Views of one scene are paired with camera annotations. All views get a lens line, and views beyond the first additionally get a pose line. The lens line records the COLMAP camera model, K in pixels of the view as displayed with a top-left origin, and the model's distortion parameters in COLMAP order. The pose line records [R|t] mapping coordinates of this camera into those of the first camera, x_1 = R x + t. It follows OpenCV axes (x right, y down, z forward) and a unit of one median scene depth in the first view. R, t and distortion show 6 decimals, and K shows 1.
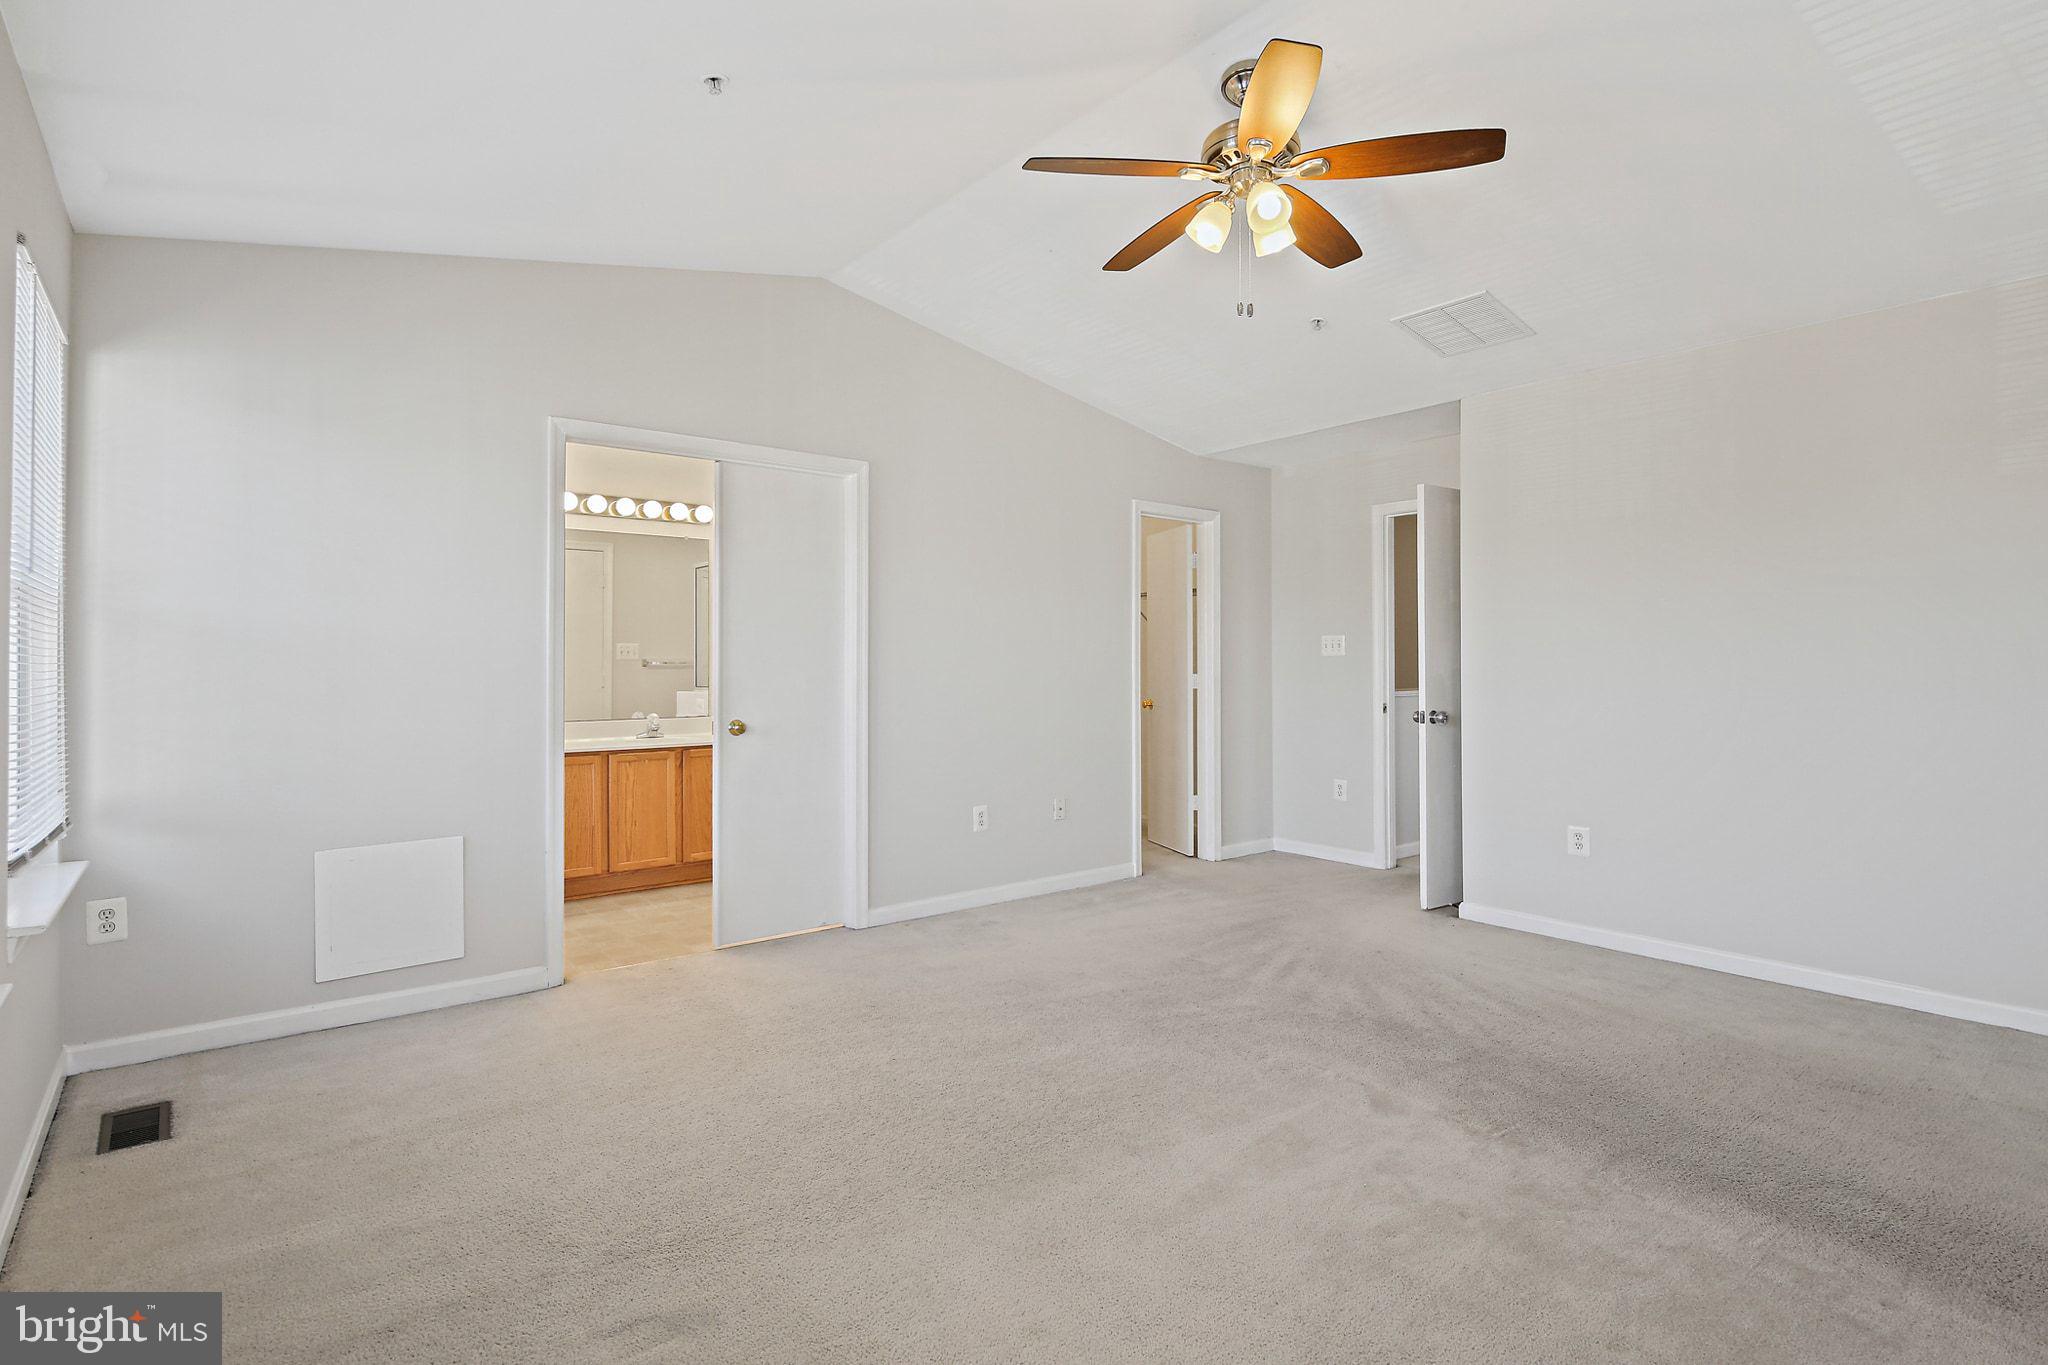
lens RADIAL K [[1001.8, 0, 1027.8], [0, 1001.8, 669.9], [0, 0, 1]] dist [0.001958, -0.000610]
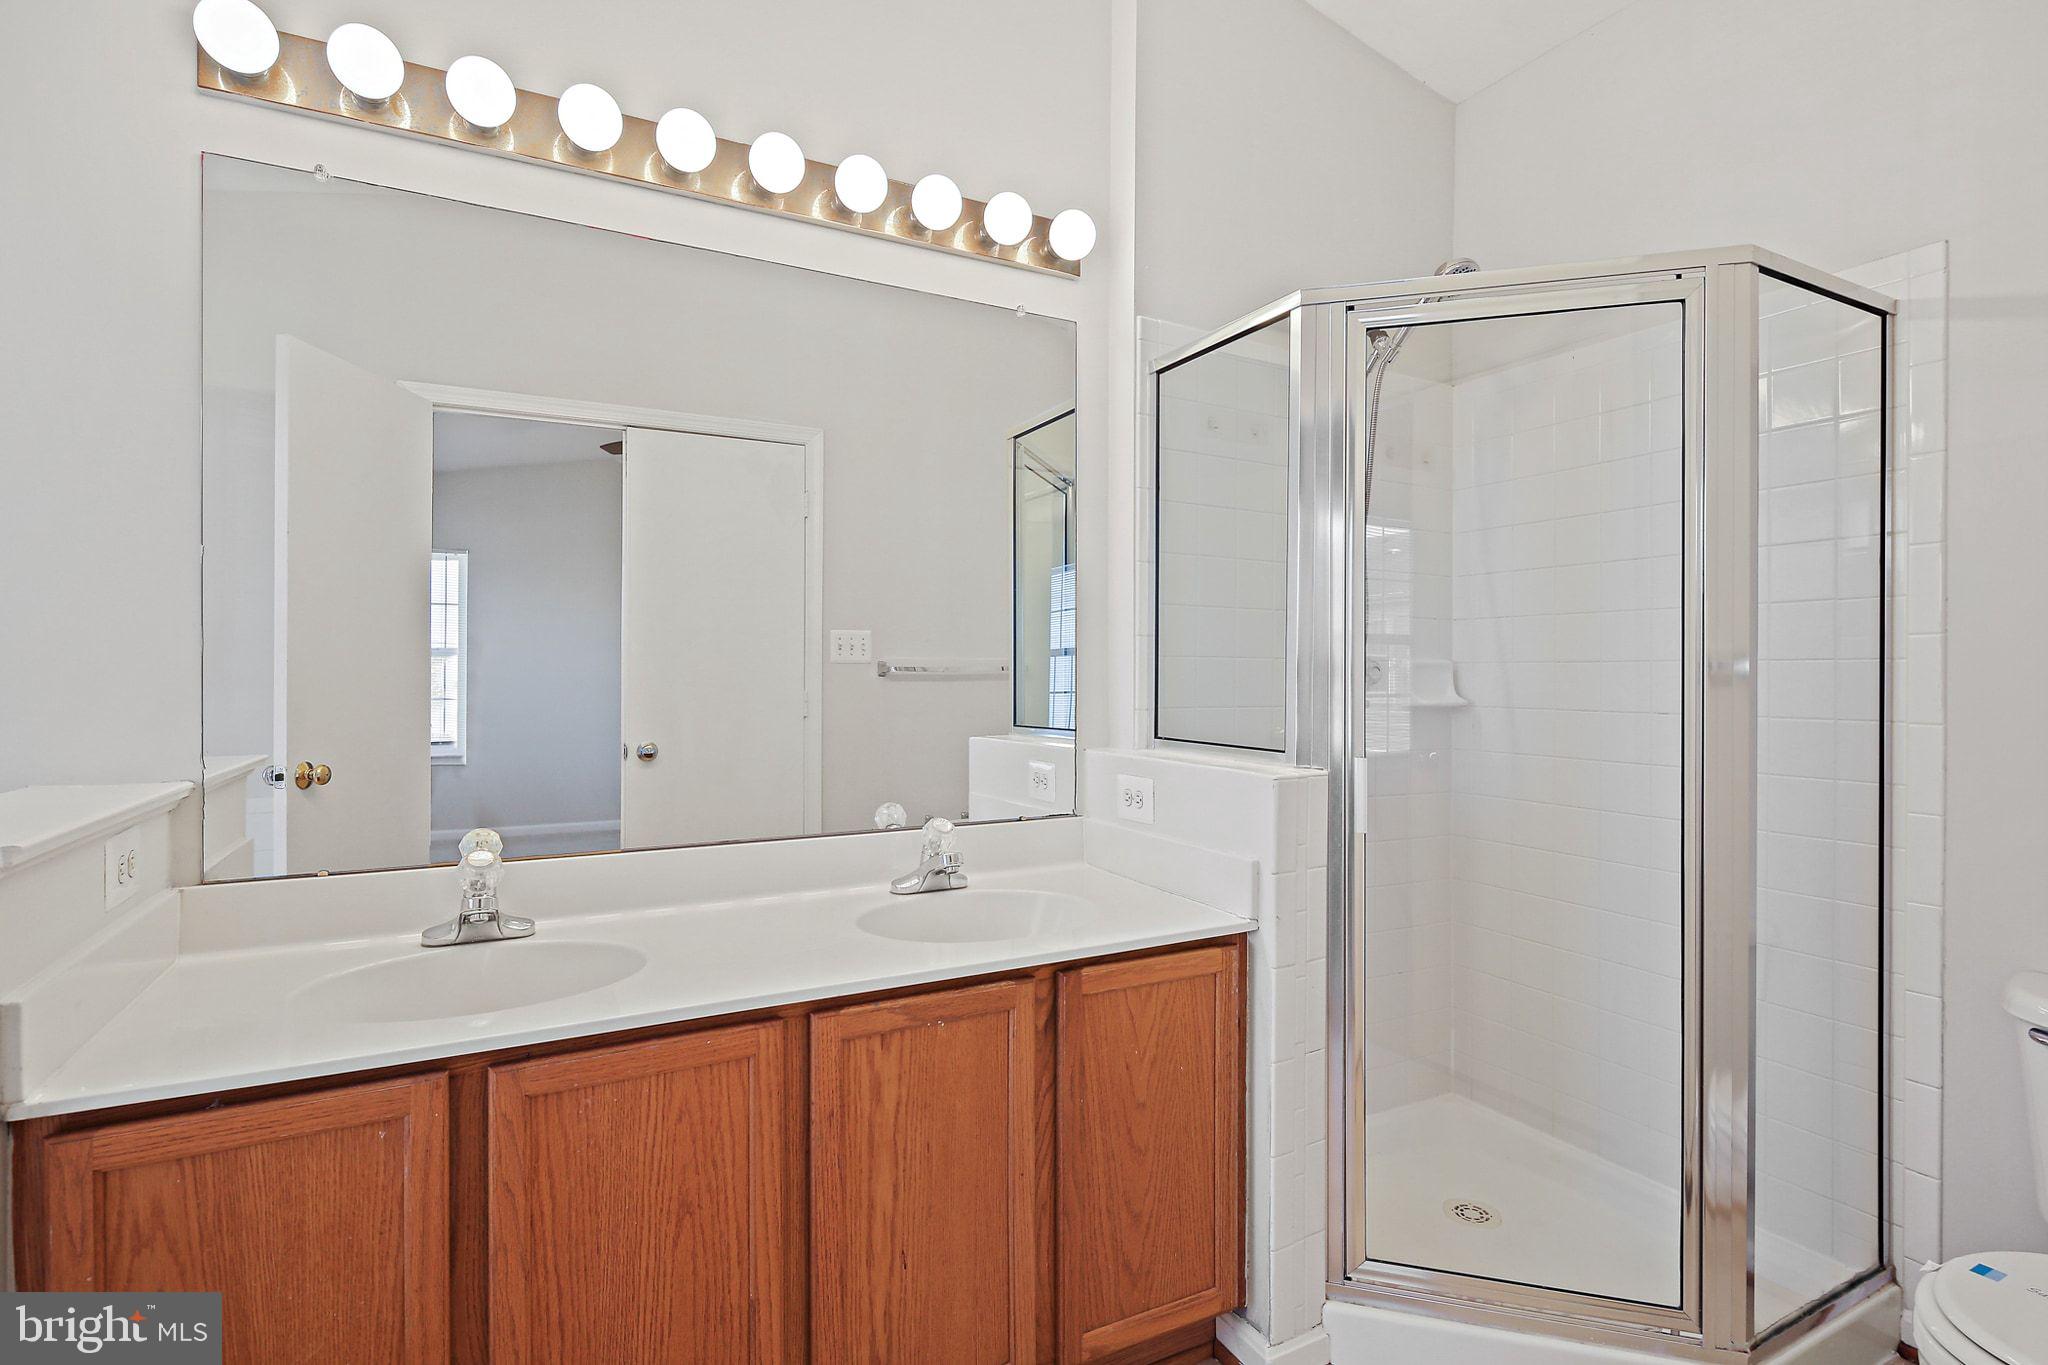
lens RADIAL K [[998.7, 0, 1033.9], [0, 998.7, 678.5], [0, 0, 1]] dist [0.004072, -0.004248]
pose [[0.983066, -0.001299, -0.183245, -0.275181], [0.001369, 0.999999, 0.000259, -0.002488], [0.183244, -0.000506, 0.983067, 0.663620]]
